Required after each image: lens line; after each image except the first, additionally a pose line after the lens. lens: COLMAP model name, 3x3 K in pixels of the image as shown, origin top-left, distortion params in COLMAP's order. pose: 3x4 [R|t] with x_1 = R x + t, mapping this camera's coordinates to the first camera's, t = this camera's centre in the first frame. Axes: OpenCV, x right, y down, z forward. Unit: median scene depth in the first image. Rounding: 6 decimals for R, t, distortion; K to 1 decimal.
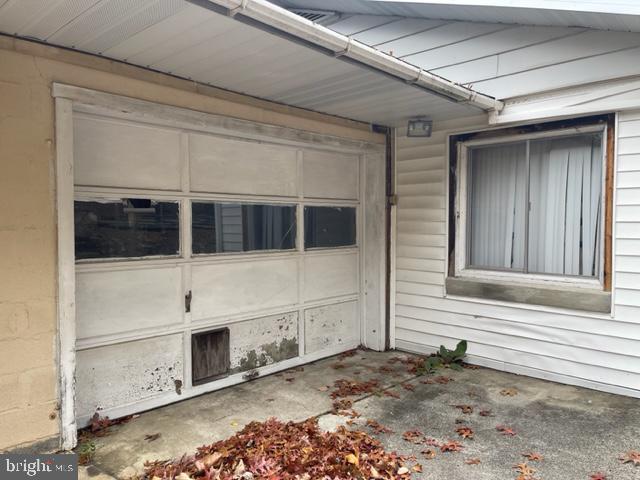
lens RADIAL K [[482.4, 0, 324.0], [0, 482.4, 240.6], [0, 0, 1]] dist [0.094612, -0.124746]
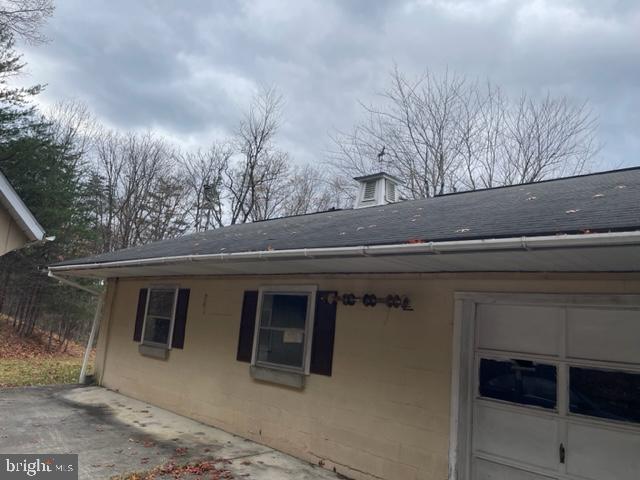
lens RADIAL K [[482.4, 0, 324.0], [0, 482.4, 240.6], [0, 0, 1]] dist [0.094612, -0.124746]
pose [[-0.017556, -0.165221, -0.986100, 1.026095], [-0.109732, 0.980613, -0.162348, -0.127576], [0.993806, 0.105357, -0.035346, 0.444836]]
